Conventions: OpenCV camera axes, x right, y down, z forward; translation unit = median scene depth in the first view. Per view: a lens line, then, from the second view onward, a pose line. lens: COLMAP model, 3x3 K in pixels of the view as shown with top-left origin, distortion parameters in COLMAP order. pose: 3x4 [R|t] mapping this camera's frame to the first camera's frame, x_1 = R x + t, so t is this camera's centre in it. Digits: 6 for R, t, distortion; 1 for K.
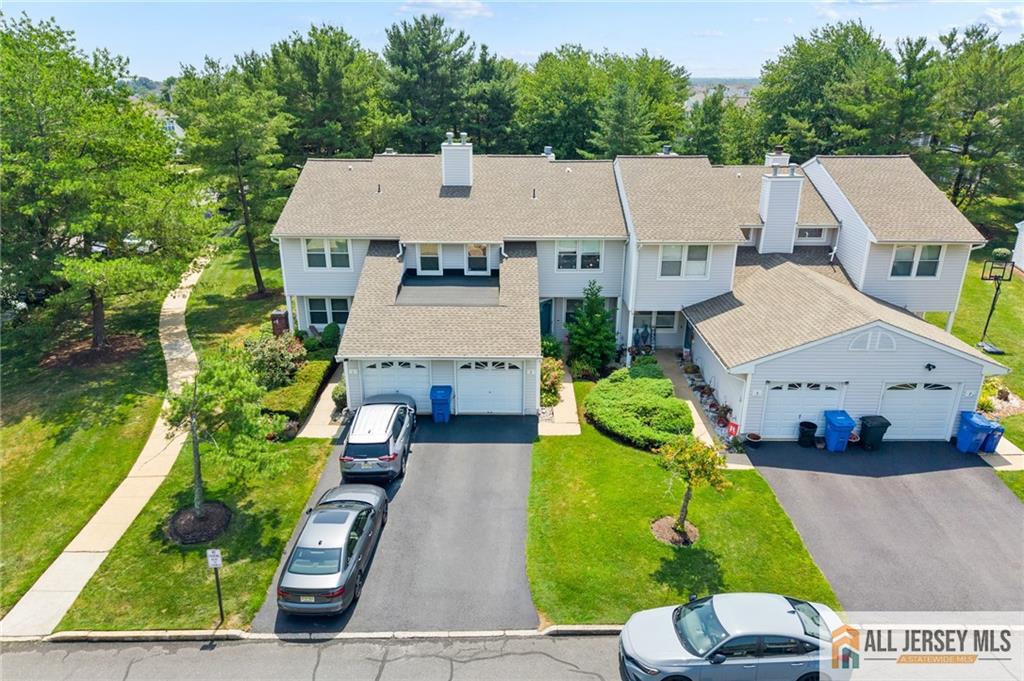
lens RADIAL K [[677.8, 0, 510.9], [0, 677.8, 364.9], [0, 0, 1]] dist [-0.000021, -0.002140]
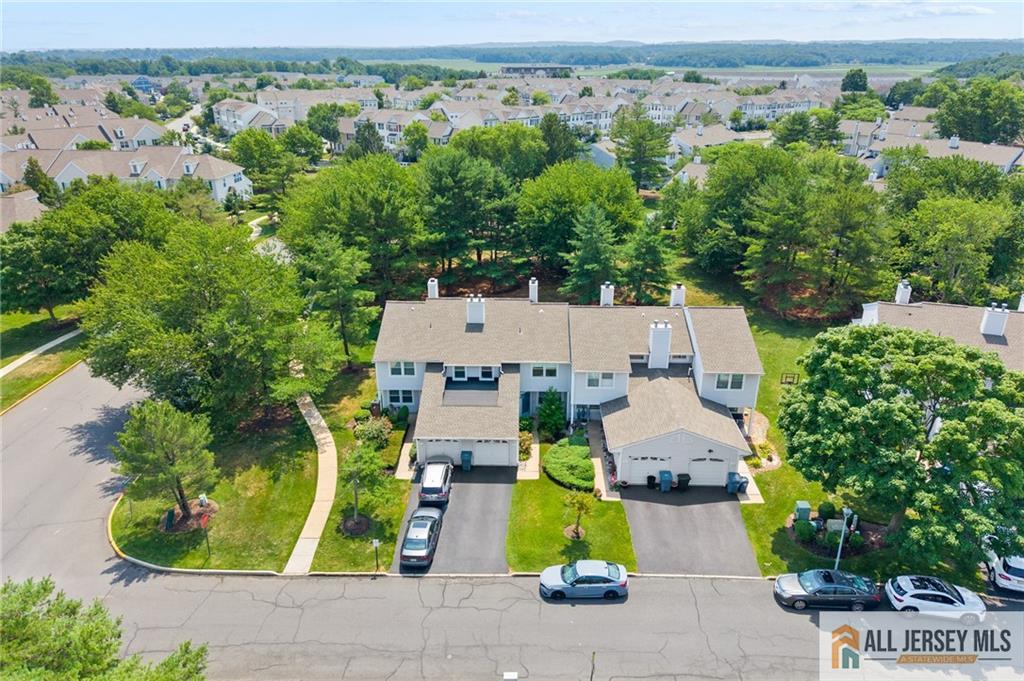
lens RADIAL K [[671.7, 0, 512.0], [0, 671.7, 340.5], [0, 0, 1]] dist [0.003937, -0.001267]
pose [[0.999756, 0.007758, -0.020680, 0.061391], [-0.007791, 0.999969, -0.001479, -0.277981], [0.020668, 0.001639, 0.999785, -0.885792]]
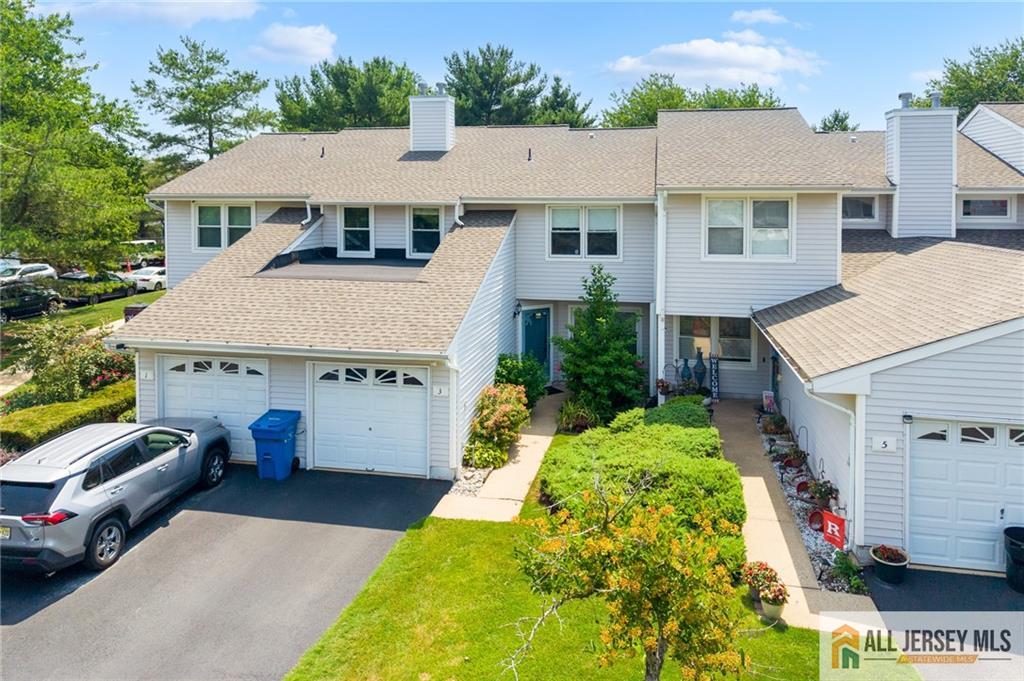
lens RADIAL K [[729.7, 0, 512.5], [0, 729.7, 209.8], [0, 0, 1]] dist [0.003529, -0.002889]
pose [[0.982399, 0.007820, -0.186633, 0.192046], [-0.075317, 0.930891, -0.357448, 0.078459], [0.170940, 0.365213, 0.915095, 0.425753]]
